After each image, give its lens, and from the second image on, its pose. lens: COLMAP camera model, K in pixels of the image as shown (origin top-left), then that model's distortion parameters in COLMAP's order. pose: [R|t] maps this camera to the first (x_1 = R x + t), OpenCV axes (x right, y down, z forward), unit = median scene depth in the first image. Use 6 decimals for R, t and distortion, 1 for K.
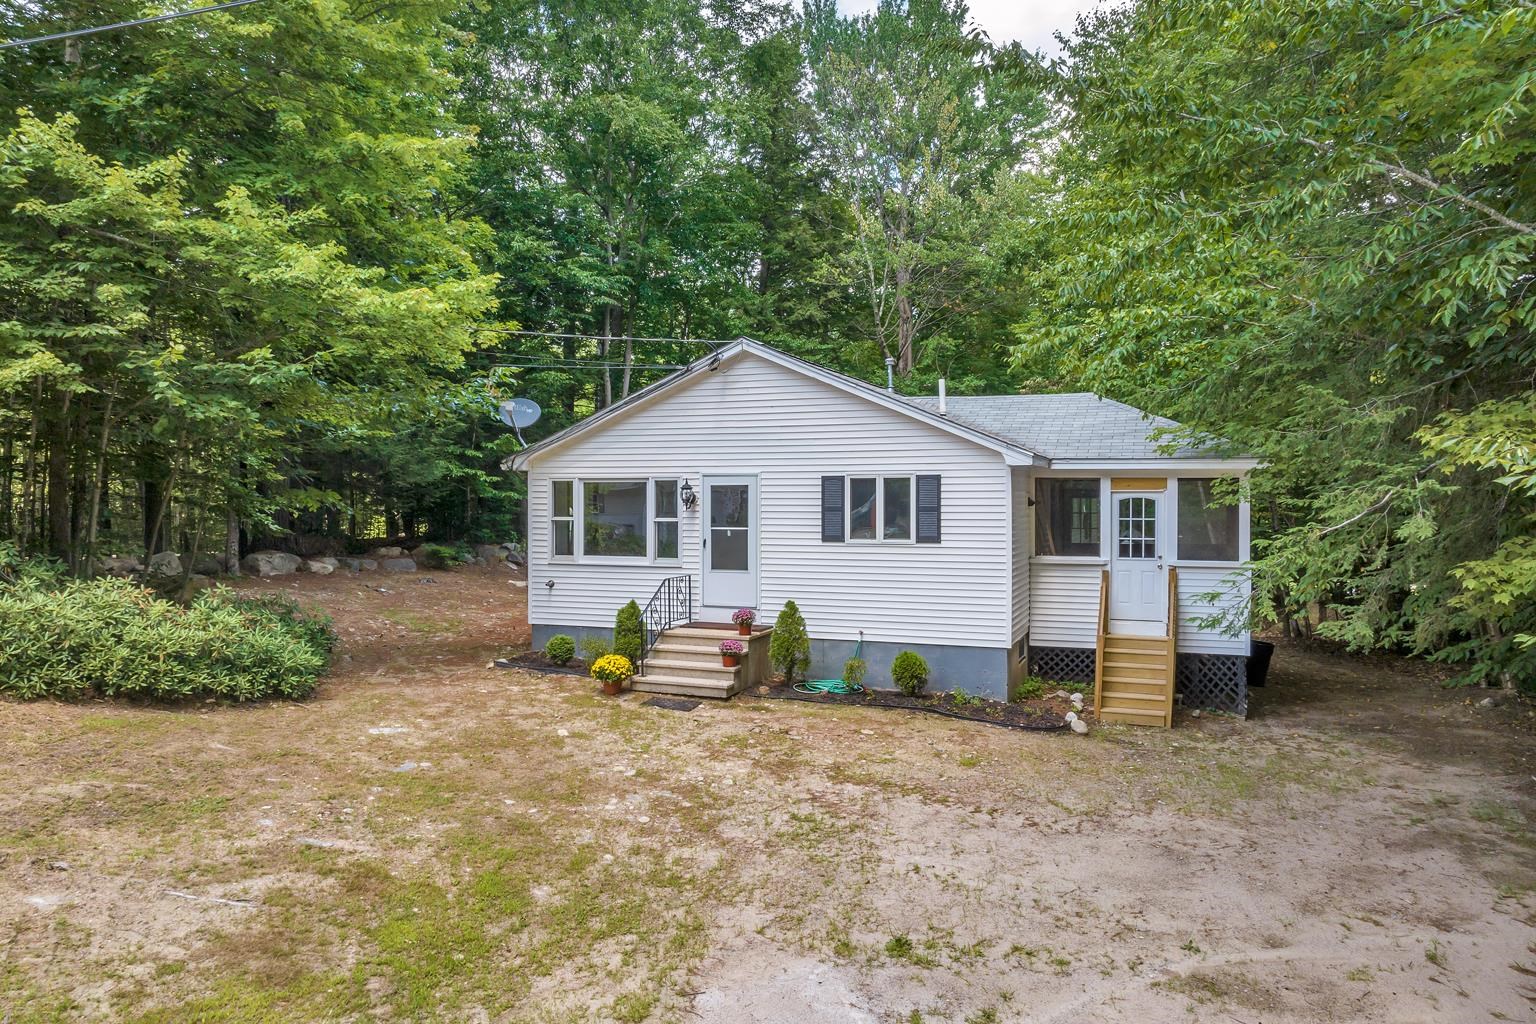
lens RADIAL K [[1092.5, 0, 826.0], [0, 1092.5, 502.4], [0, 0, 1]] dist [-0.025867, -0.001907]
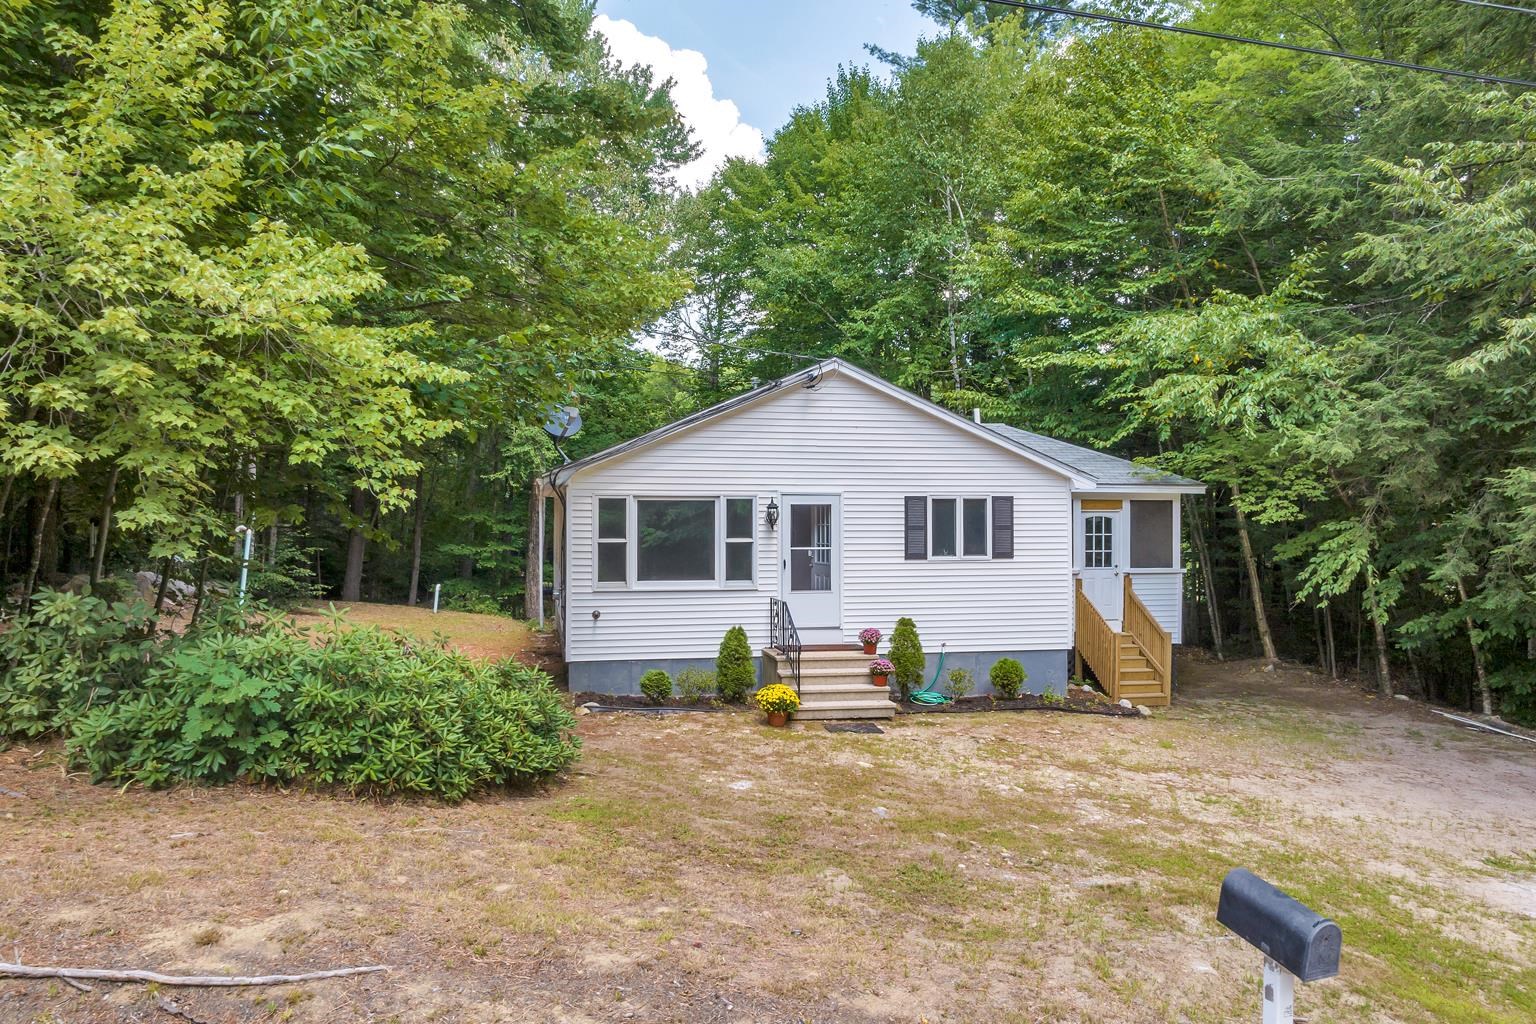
lens RADIAL K [[1092.5, 0, 836.0], [0, 1092.5, 512.5], [0, 0, 1]] dist [-0.025867, -0.001907]
pose [[0.835850, 0.000879, 0.548958, -0.628462], [0.000448, 0.999997, -0.002283, -0.006182], [-0.548958, 0.002154, 0.835847, 0.169237]]
